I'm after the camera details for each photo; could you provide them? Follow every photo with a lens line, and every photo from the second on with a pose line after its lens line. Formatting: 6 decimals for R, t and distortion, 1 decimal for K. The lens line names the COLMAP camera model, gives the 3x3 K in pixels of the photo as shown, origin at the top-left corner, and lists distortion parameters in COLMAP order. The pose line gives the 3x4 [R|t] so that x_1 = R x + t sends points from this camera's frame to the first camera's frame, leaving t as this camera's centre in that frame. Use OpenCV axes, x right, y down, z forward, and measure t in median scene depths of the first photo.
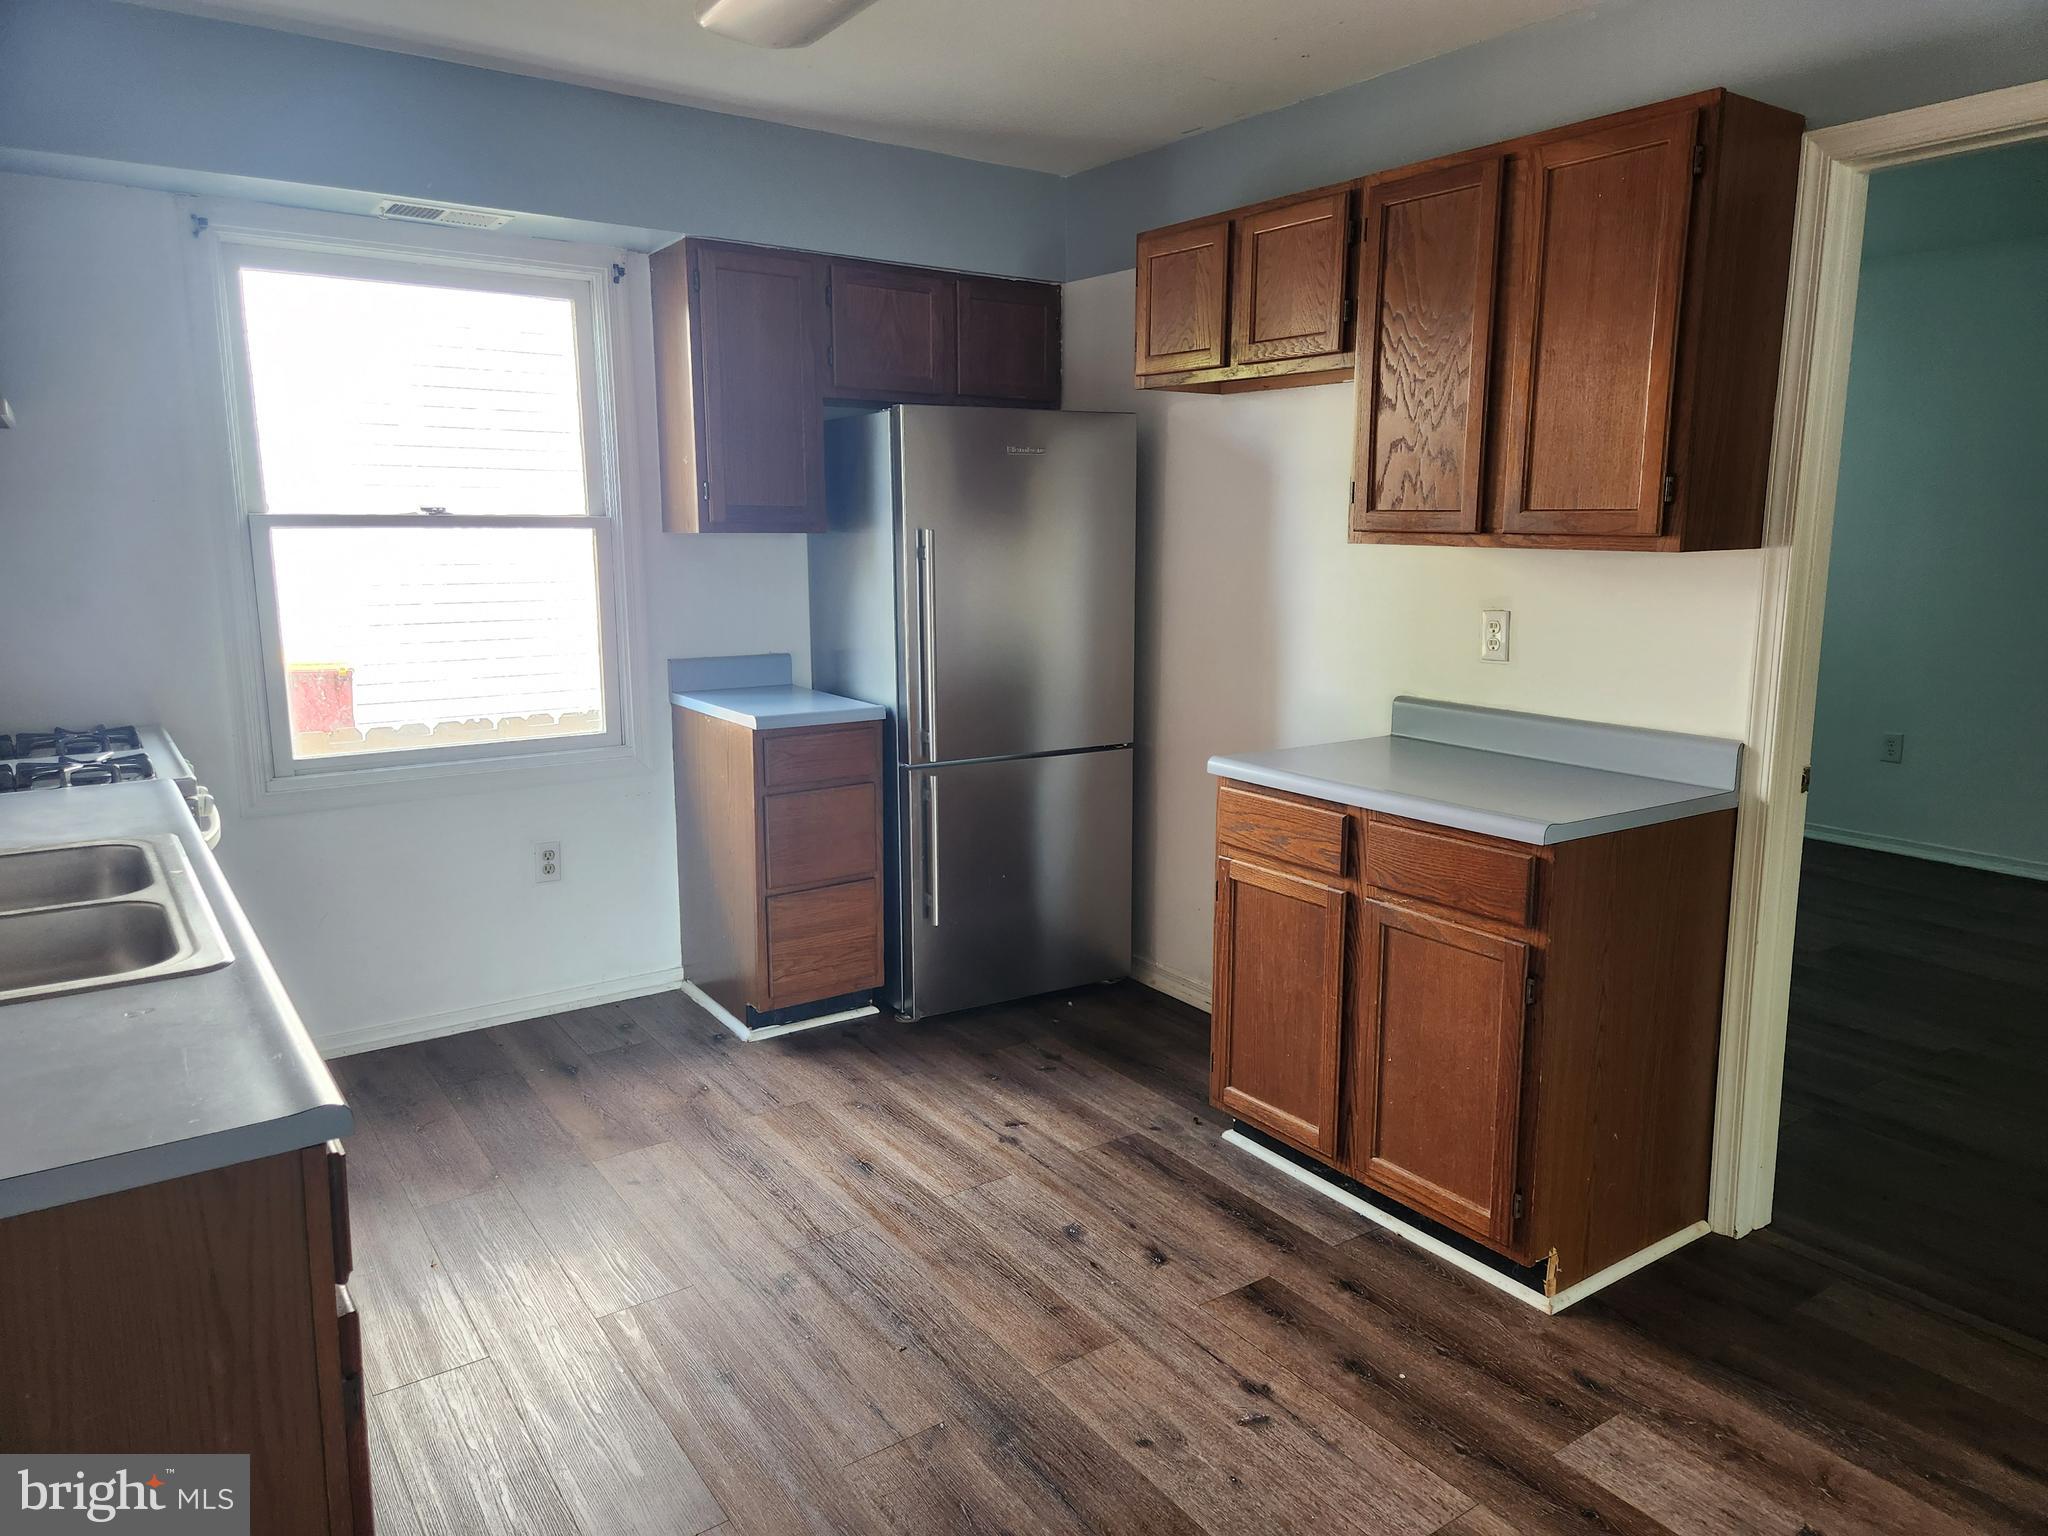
lens RADIAL K [[1354.0, 0, 1051.8], [0, 1354.0, 758.8], [0, 0, 1]] dist [0.032018, -0.004756]
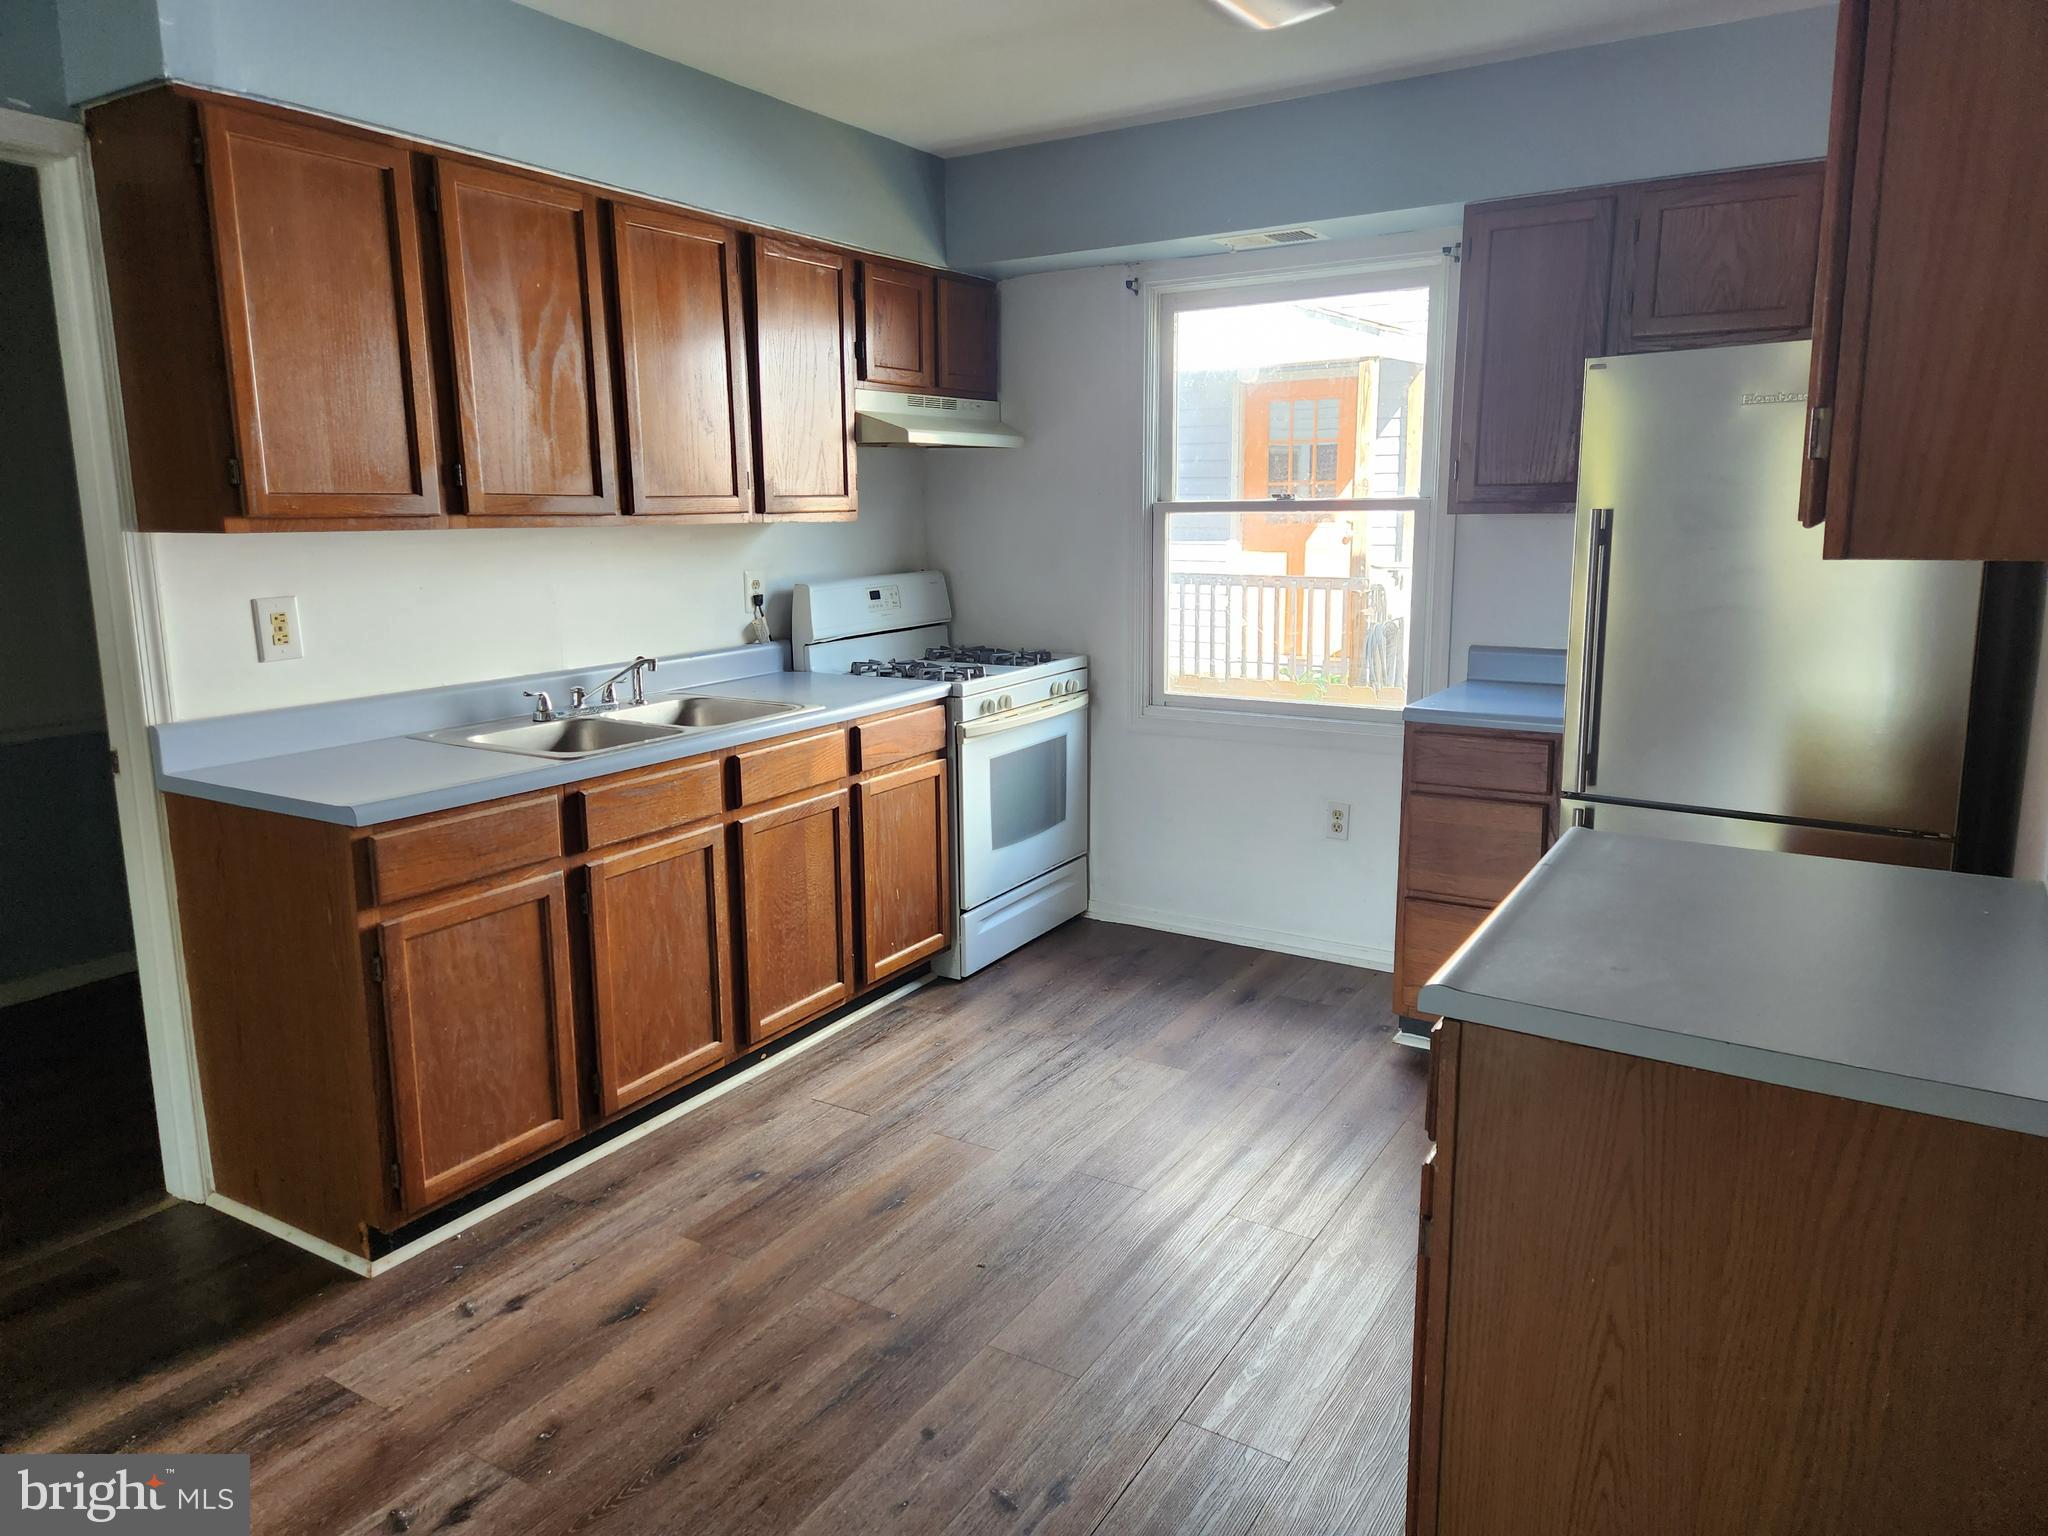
lens RADIAL K [[1354.0, 0, 1051.8], [0, 1354.0, 758.8], [0, 0, 1]] dist [0.032018, -0.004756]
pose [[0.389578, 0.162228, -0.906593, 0.568616], [-0.151026, 0.982292, 0.110875, -0.064467], [0.908526, 0.093725, 0.407180, 0.390782]]
